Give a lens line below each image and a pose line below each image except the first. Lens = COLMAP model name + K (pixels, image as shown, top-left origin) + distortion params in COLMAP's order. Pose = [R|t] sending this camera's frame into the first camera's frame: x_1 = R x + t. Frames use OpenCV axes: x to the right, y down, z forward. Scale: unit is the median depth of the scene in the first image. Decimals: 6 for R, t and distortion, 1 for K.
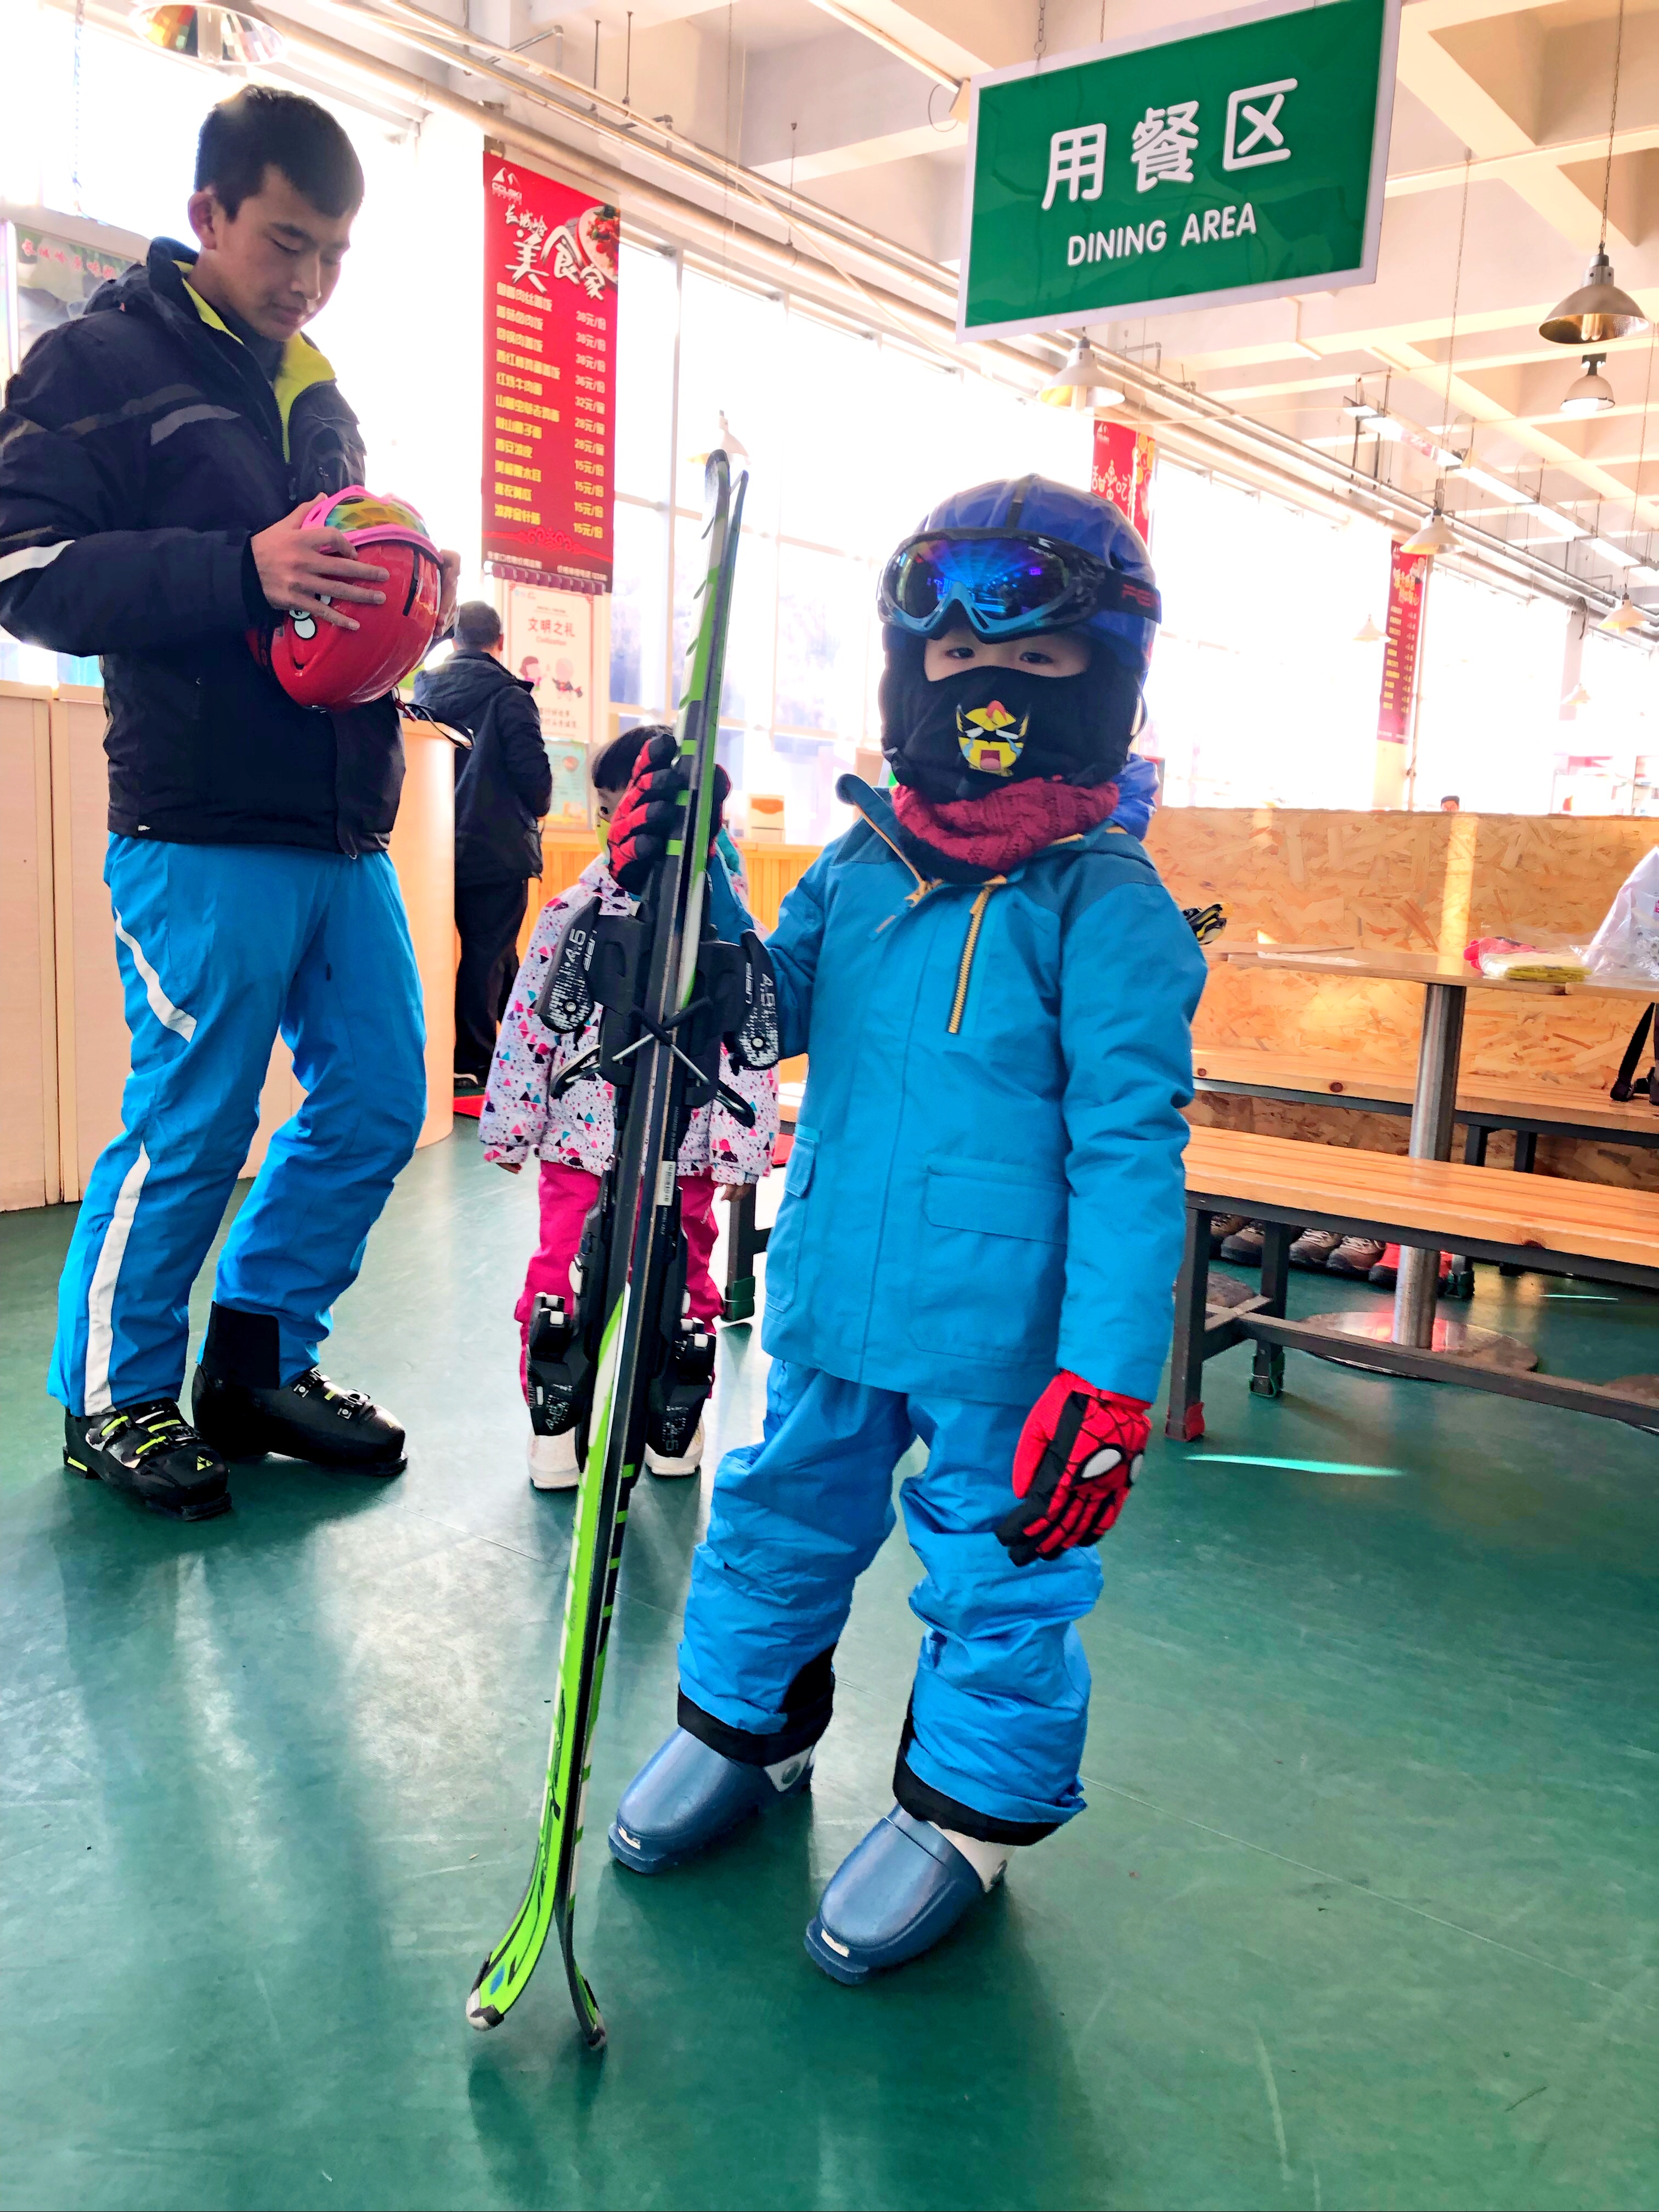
lens RADIAL K [[1844.3, 0, 838.2], [0, 1844.3, 1094.5], [0, 0, 1]] dist [0.053864, -0.045052]
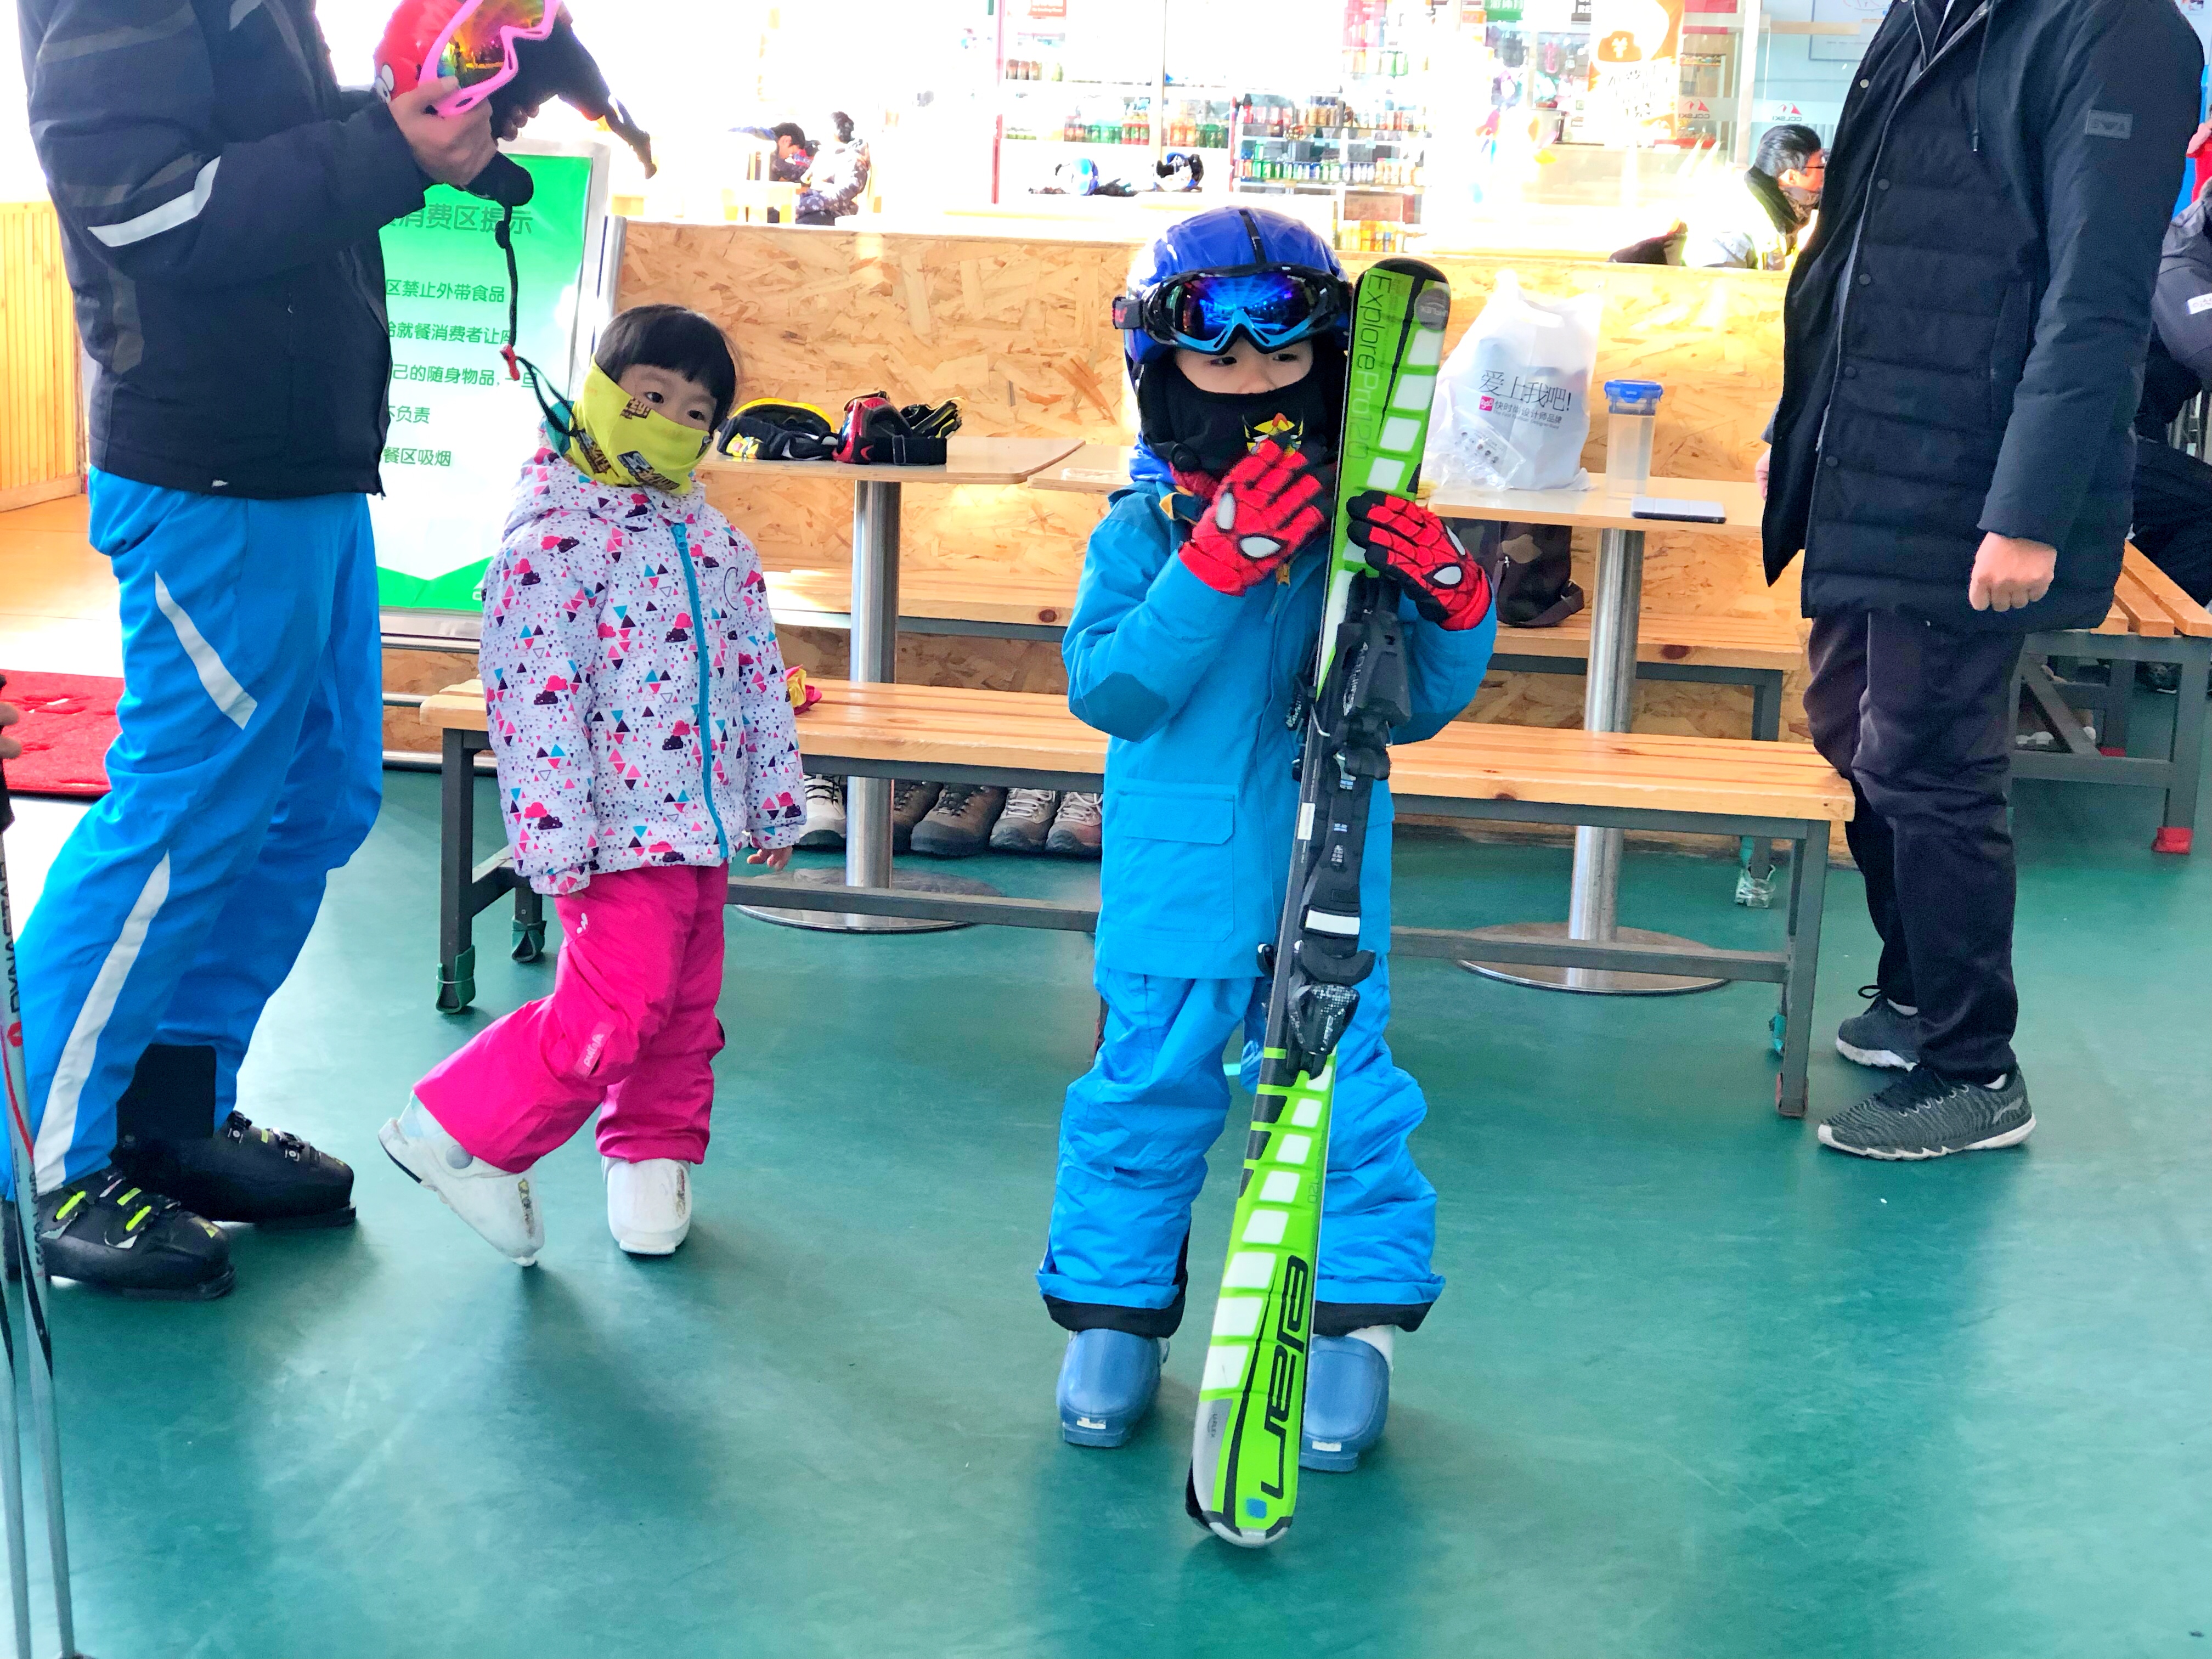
lens RADIAL K [[3718.2, 0, 1103.5], [0, 3718.2, 836.2], [0, 0, 1]] dist [0.102476, 0.000000]
pose [[0.873630, -0.106781, 0.474730, -0.428005], [0.064882, 0.992476, 0.103836, -0.067926], [-0.482245, -0.059913, 0.873985, -0.353245]]
